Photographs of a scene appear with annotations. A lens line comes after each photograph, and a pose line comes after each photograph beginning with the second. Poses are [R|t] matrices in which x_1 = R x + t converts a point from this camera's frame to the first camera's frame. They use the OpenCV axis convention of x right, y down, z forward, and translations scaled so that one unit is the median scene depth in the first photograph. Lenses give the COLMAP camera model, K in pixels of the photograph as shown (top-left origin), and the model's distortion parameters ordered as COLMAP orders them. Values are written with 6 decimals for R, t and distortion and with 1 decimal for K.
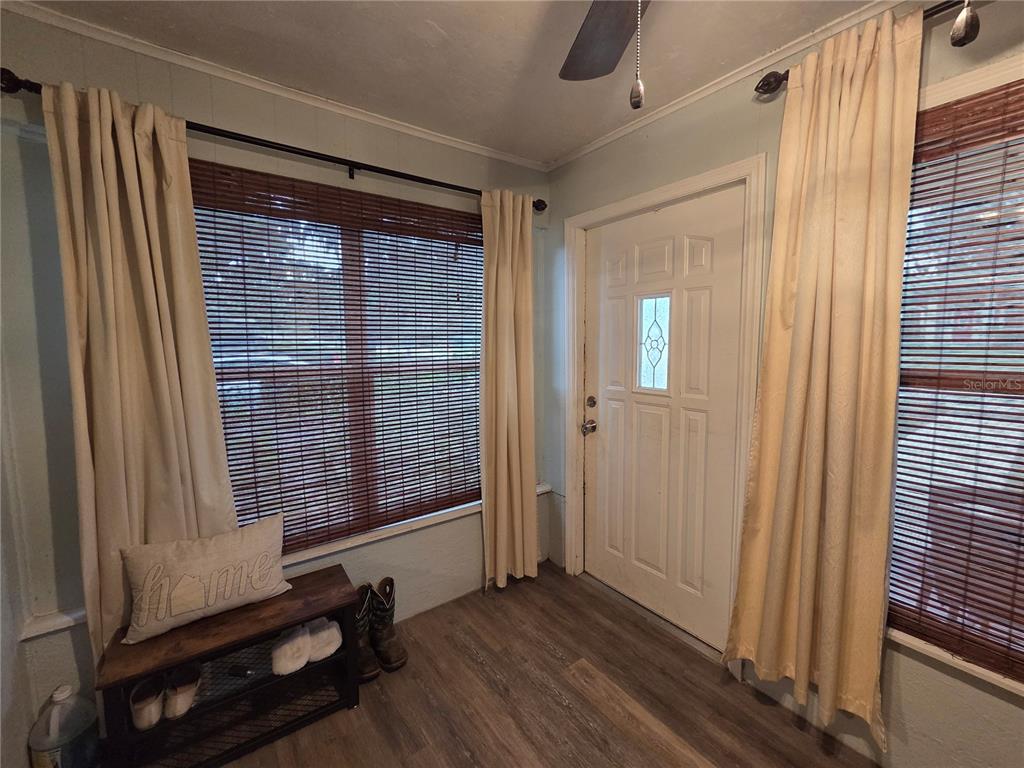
lens RADIAL K [[420.7, 0, 507.4], [0, 420.7, 379.4], [0, 0, 1]] dist [-0.001006, -0.000233]
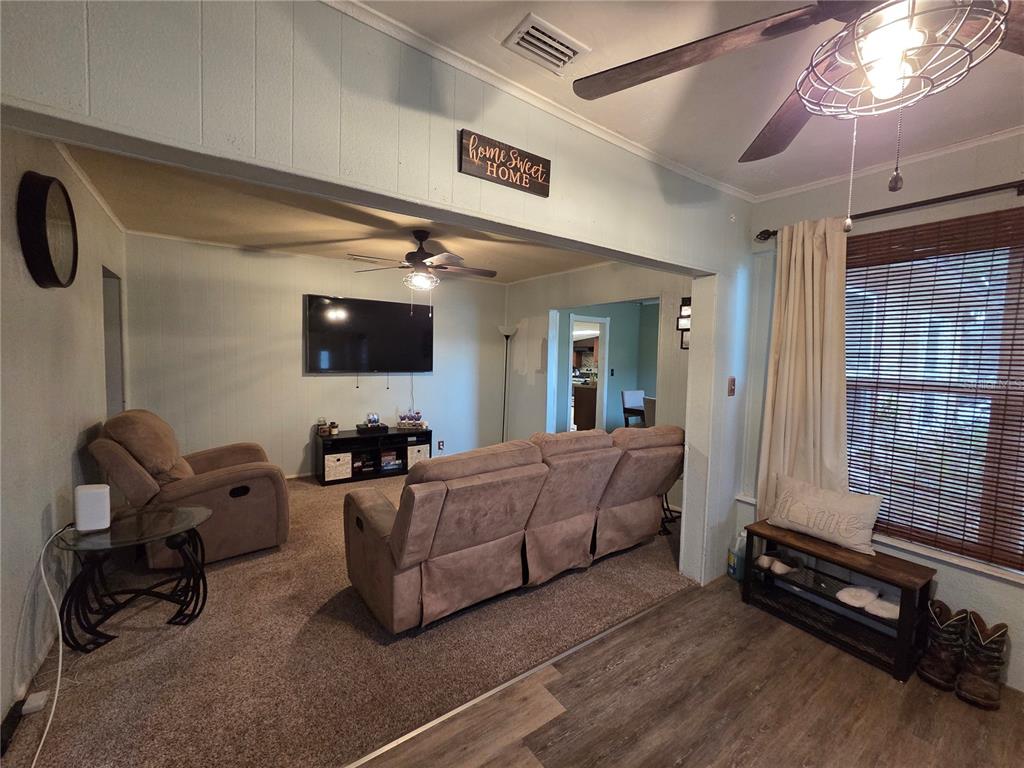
lens RADIAL K [[420.7, 0, 507.4], [0, 420.7, 379.4], [0, 0, 1]] dist [-0.001006, -0.000233]
pose [[-0.033187, 0.061483, -0.997556, 0.627695], [-0.122883, 0.990282, 0.065123, 0.026310], [0.991866, 0.124744, -0.025309, -0.099163]]
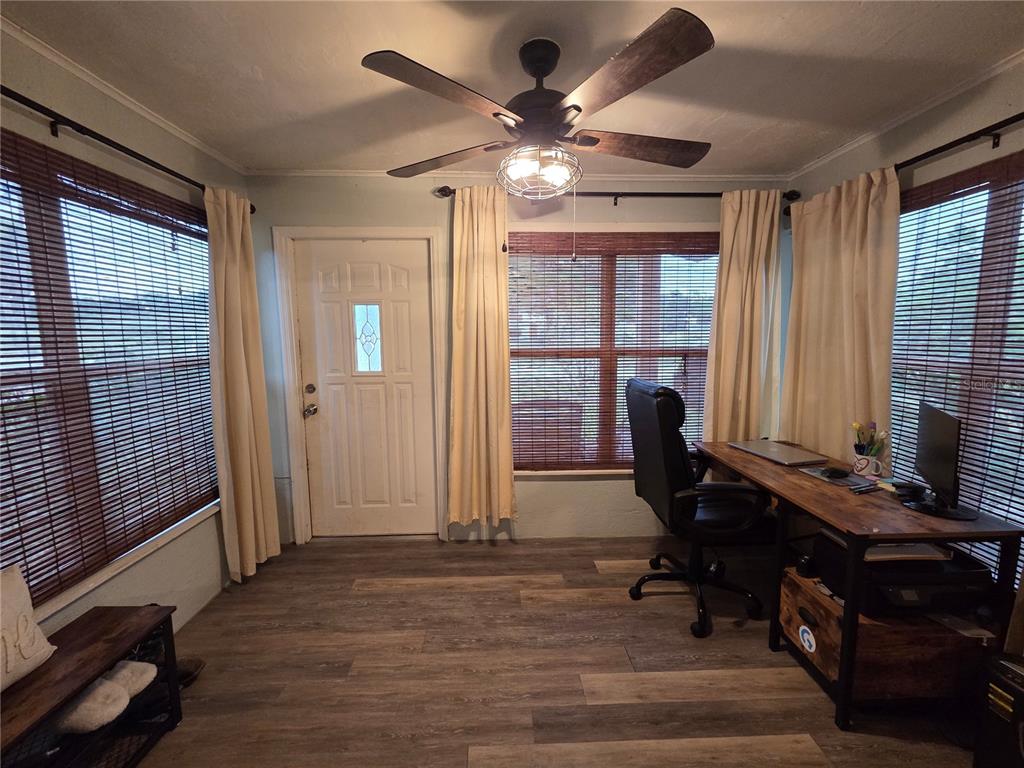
lens RADIAL K [[420.7, 0, 507.4], [0, 420.7, 379.4], [0, 0, 1]] dist [-0.001006, -0.000233]
pose [[0.566426, -0.086199, 0.819592, -0.560008], [0.078088, 0.995654, 0.050748, 0.013364], [-0.820405, 0.035255, 0.570695, -0.149972]]
